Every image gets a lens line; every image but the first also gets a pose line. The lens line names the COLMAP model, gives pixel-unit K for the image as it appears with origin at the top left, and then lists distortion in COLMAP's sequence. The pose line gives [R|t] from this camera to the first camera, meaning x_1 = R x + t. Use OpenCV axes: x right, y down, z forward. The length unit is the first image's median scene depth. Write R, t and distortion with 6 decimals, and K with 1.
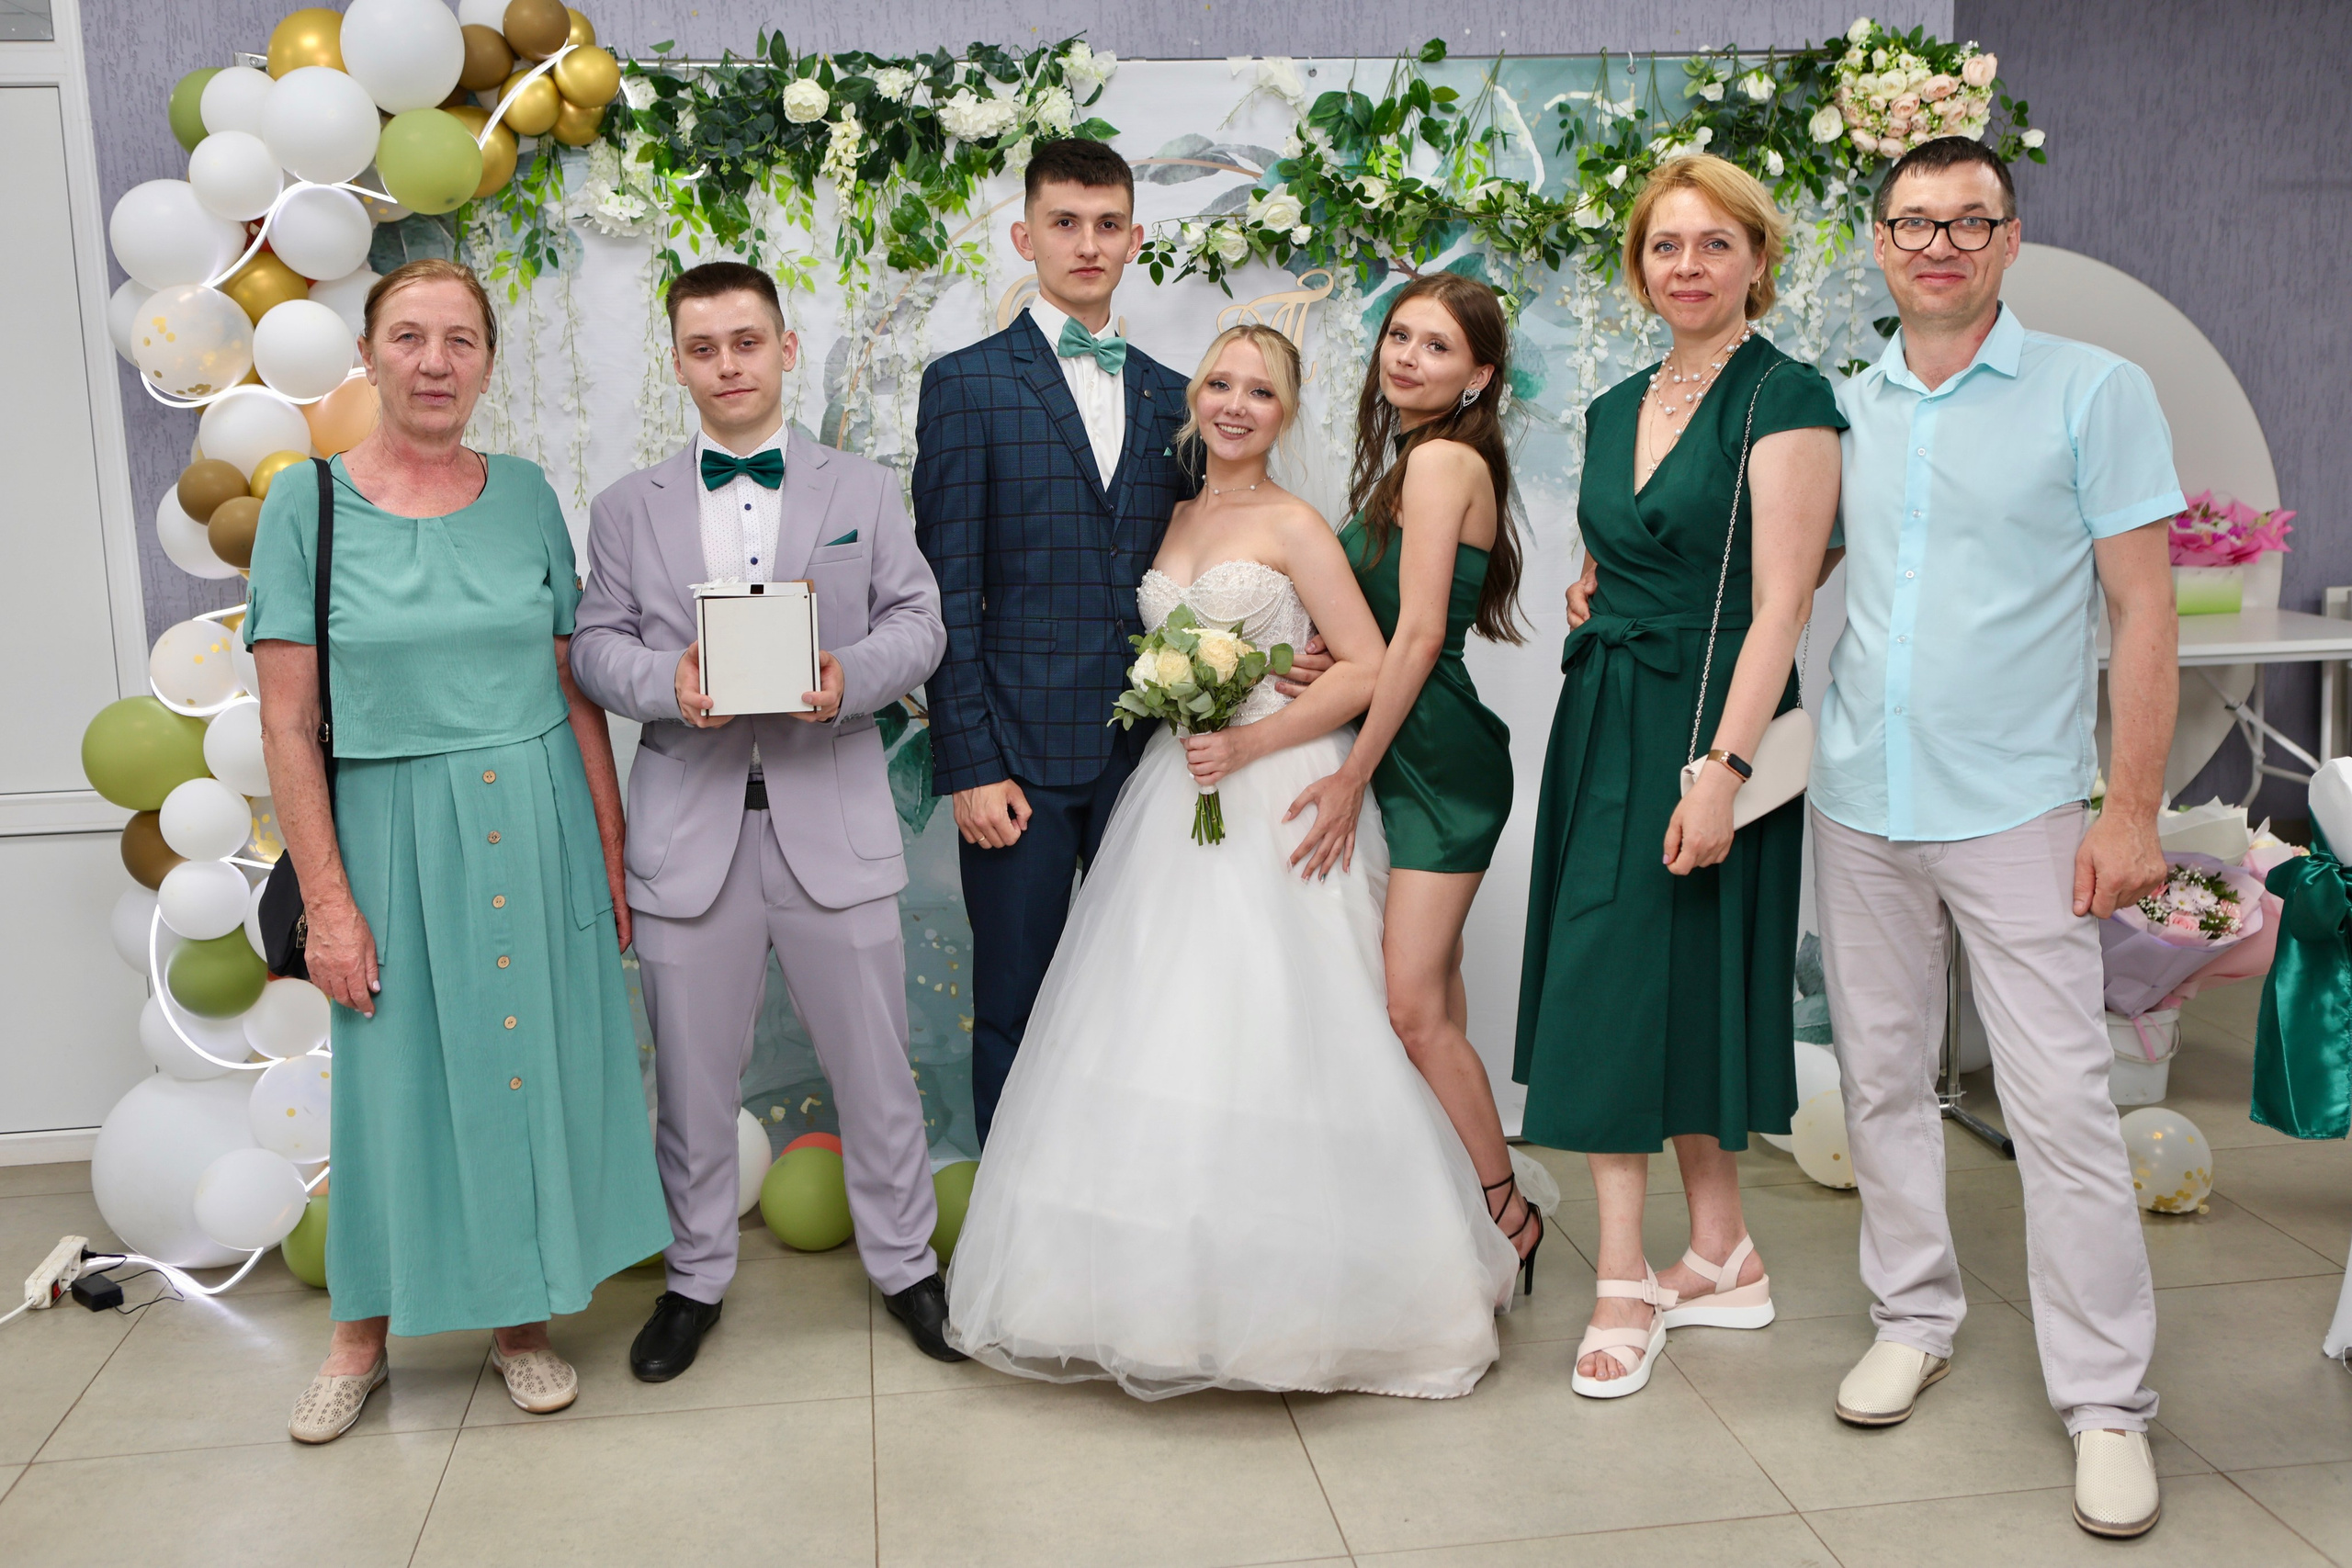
lens RADIAL K [[2386.9, 0, 1187.8], [0, 2386.9, 780.4], [0, 0, 1]] dist [-0.077579, 0.133286]
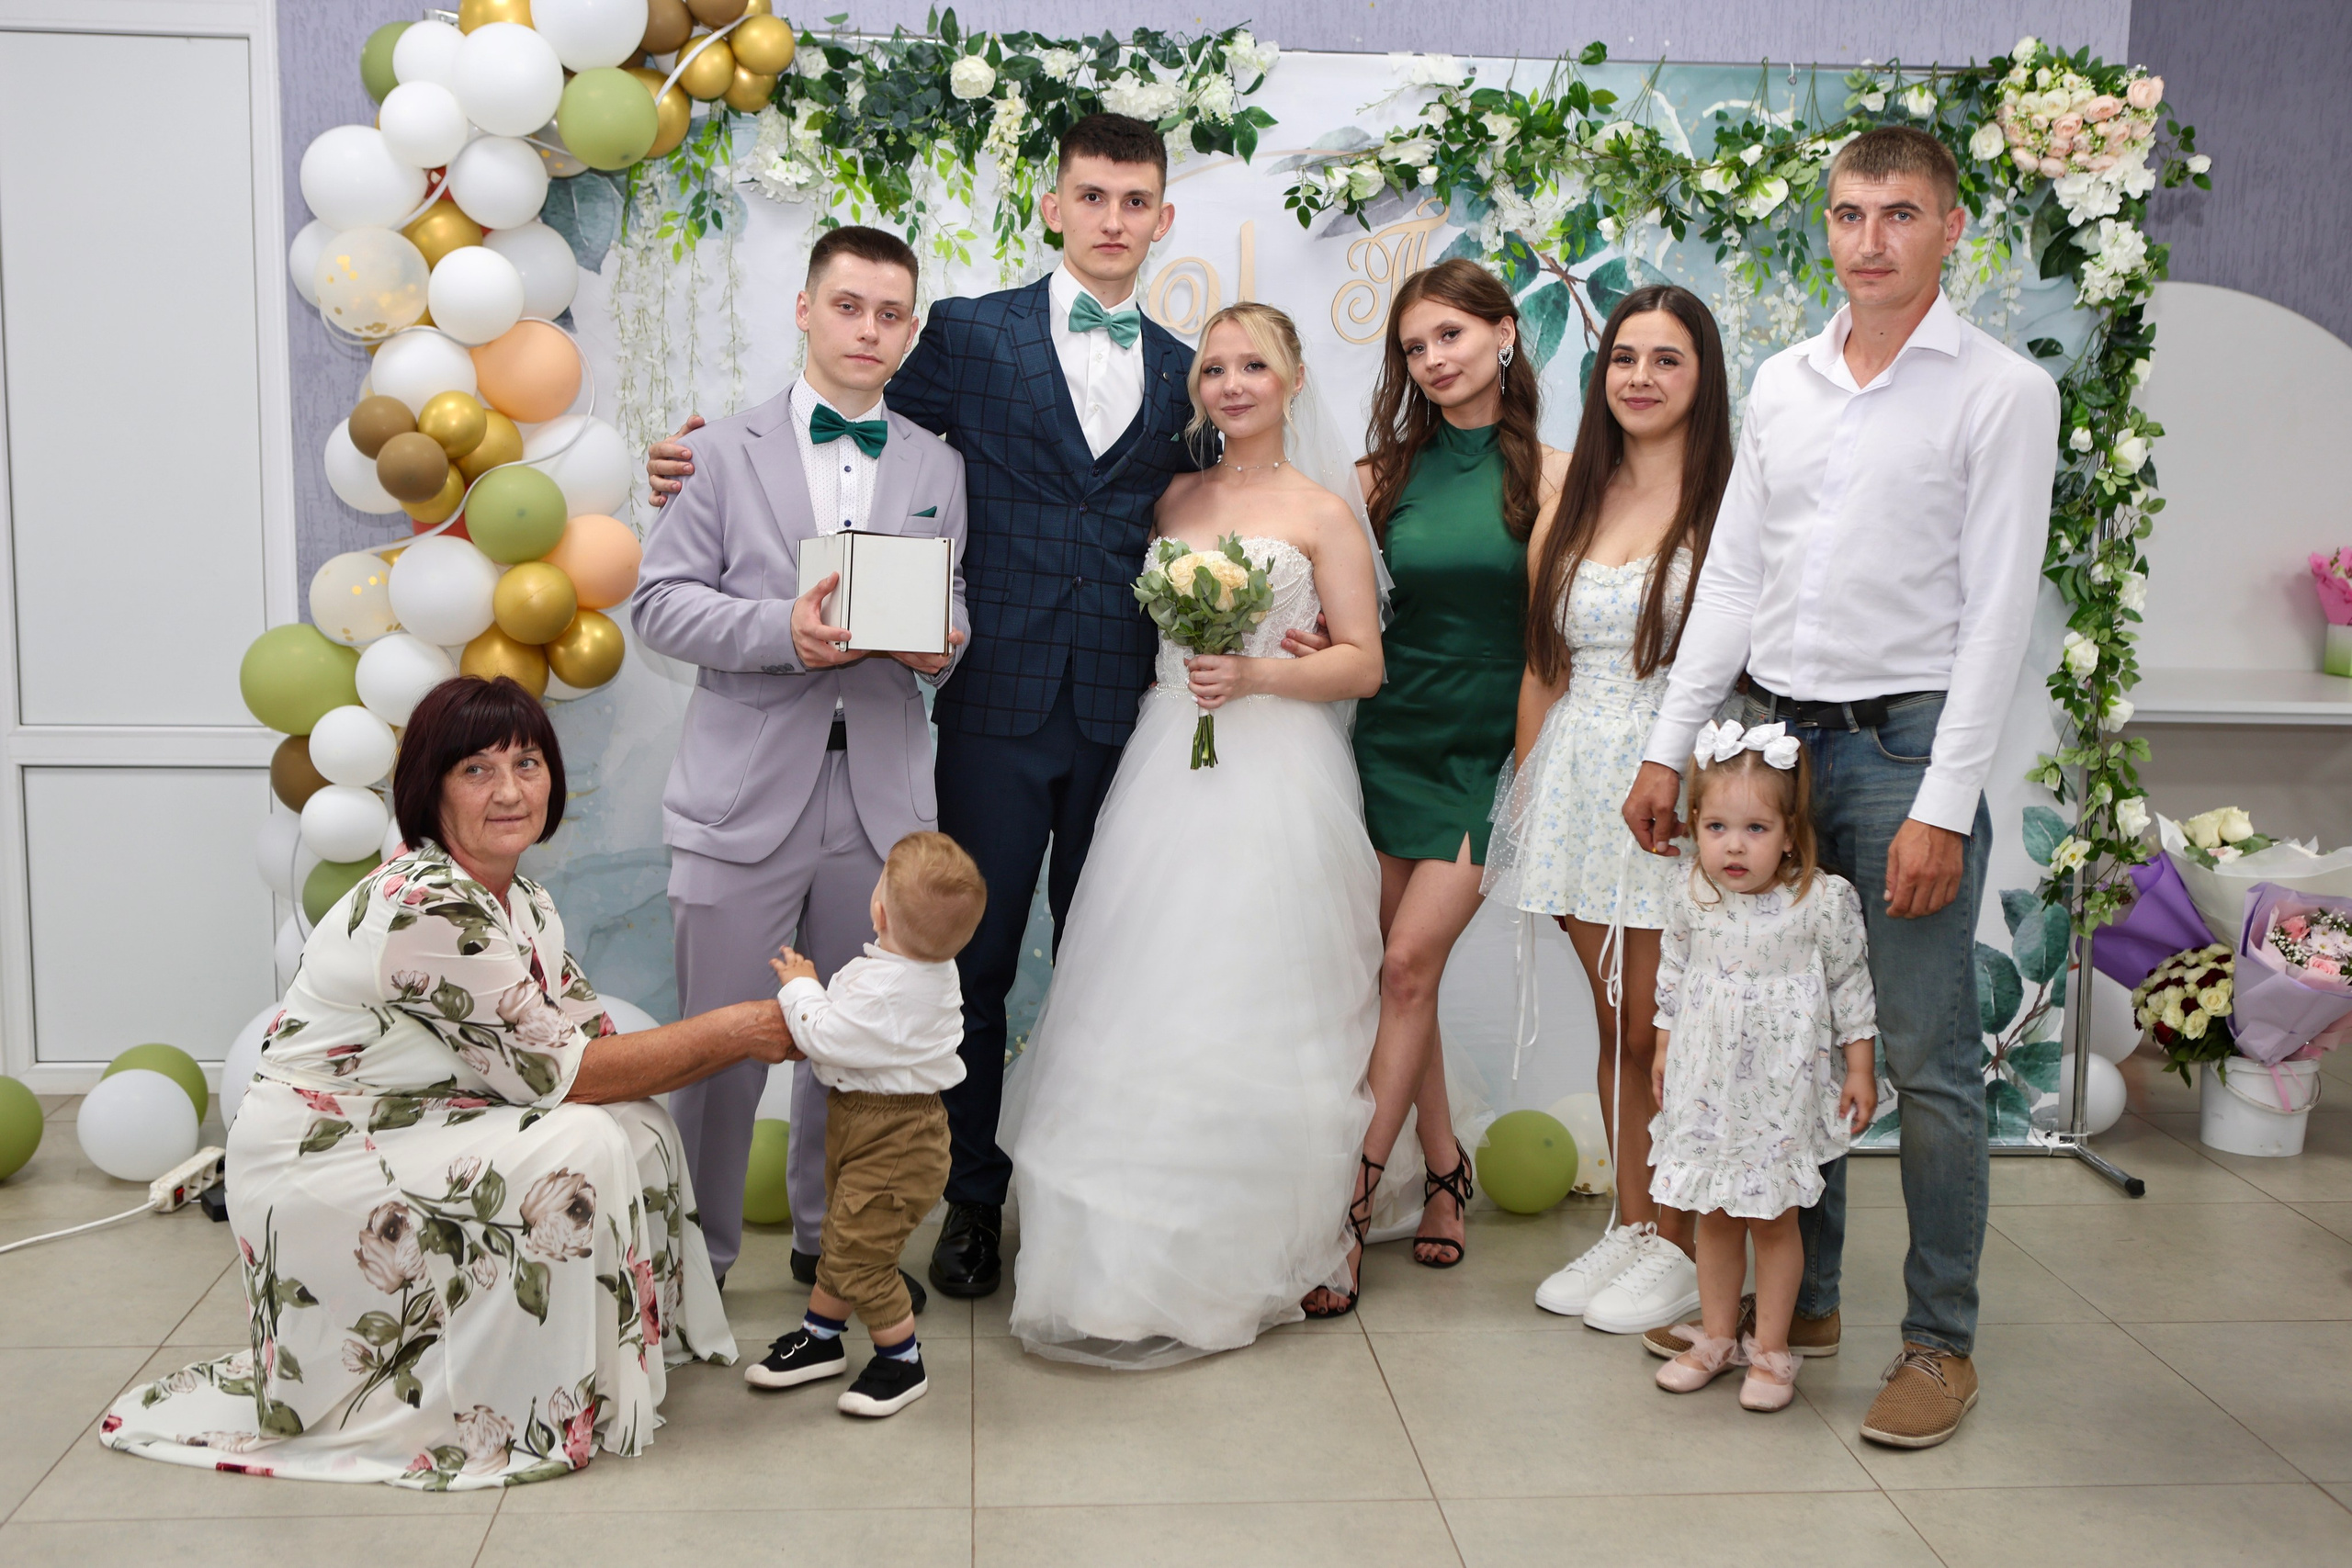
lens RADIAL K [[2561.7, 0, 1187.4], [0, 2561.7, 776.7], [0, 0, 1]] dist [-0.072180, 0.149482]
pose [[0.997471, 0.051073, -0.049436, 0.000538], [-0.052573, 0.998180, -0.029545, 0.040187], [0.047837, 0.032069, 0.998340, -0.078616]]
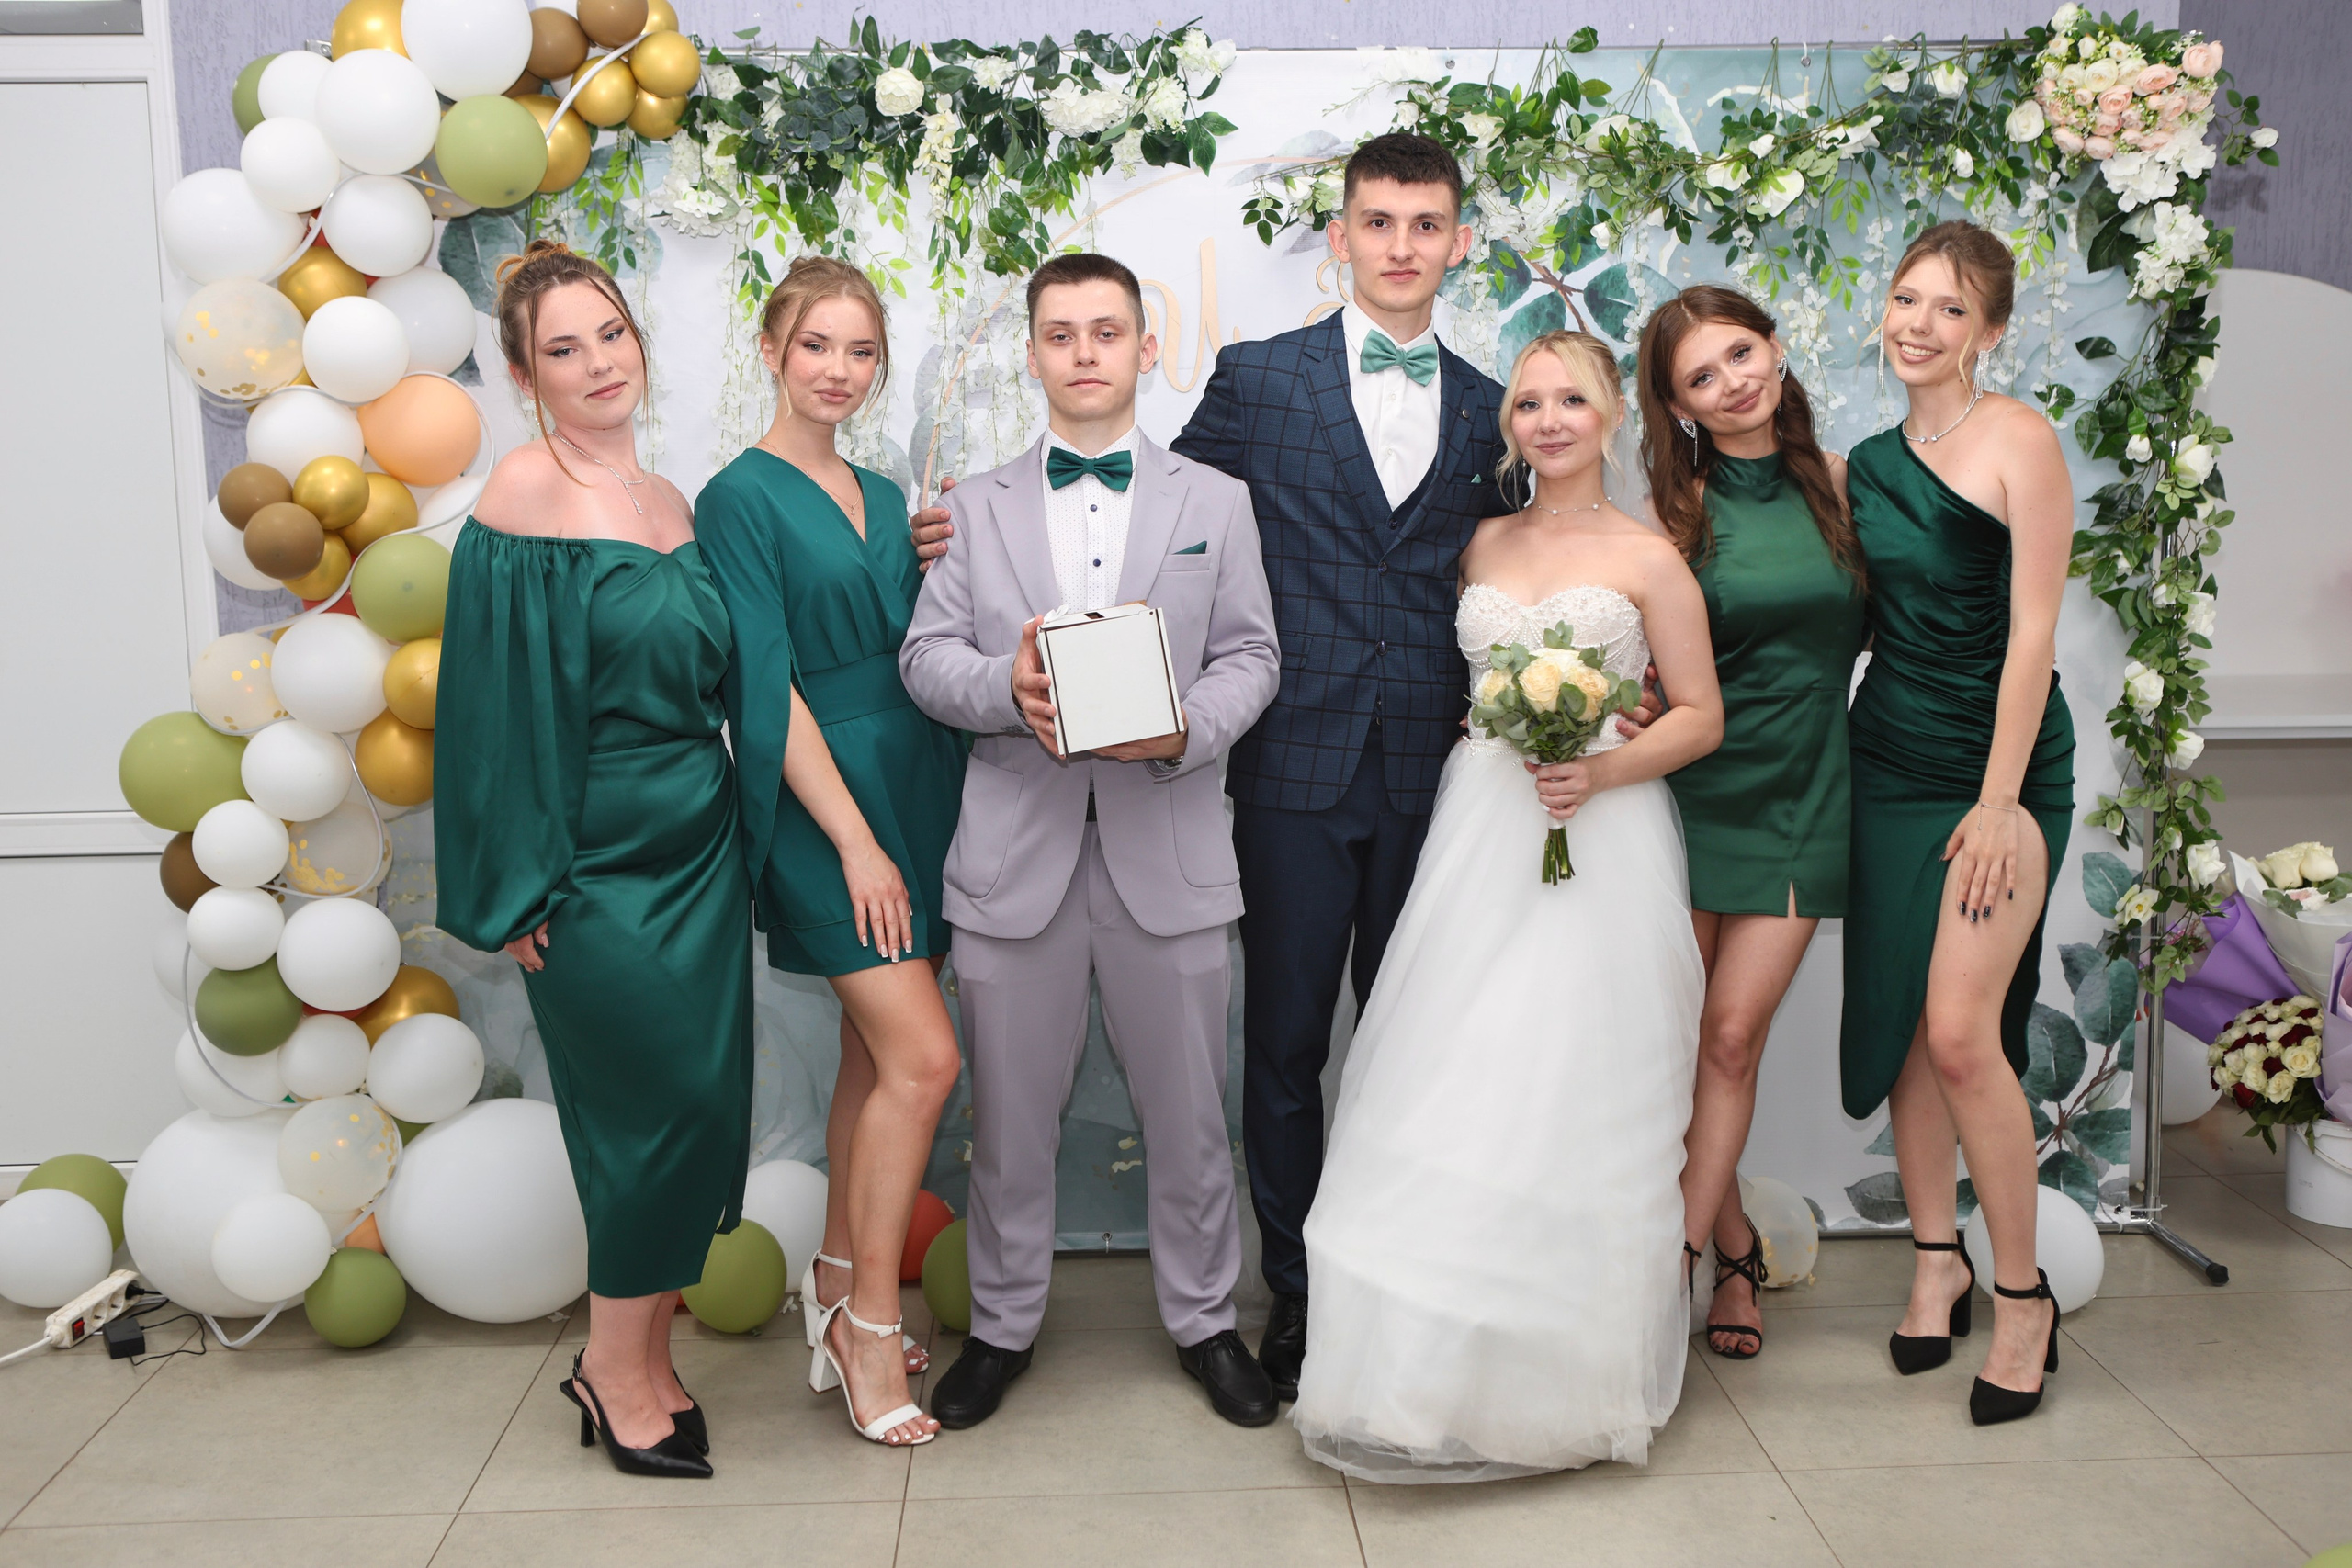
lens RADIAL K [[2386.9, 0, 1187.8], [0, 2386.9, 780.4], [0, 0, 1]] dist [-0.077579, 0.133286]
pose [[0.995453, 0.025939, -0.091660, 0.043443], [-0.027828, 0.999425, -0.019390, -0.001118], [0.091104, 0.021852, 0.995602, 0.086239]]
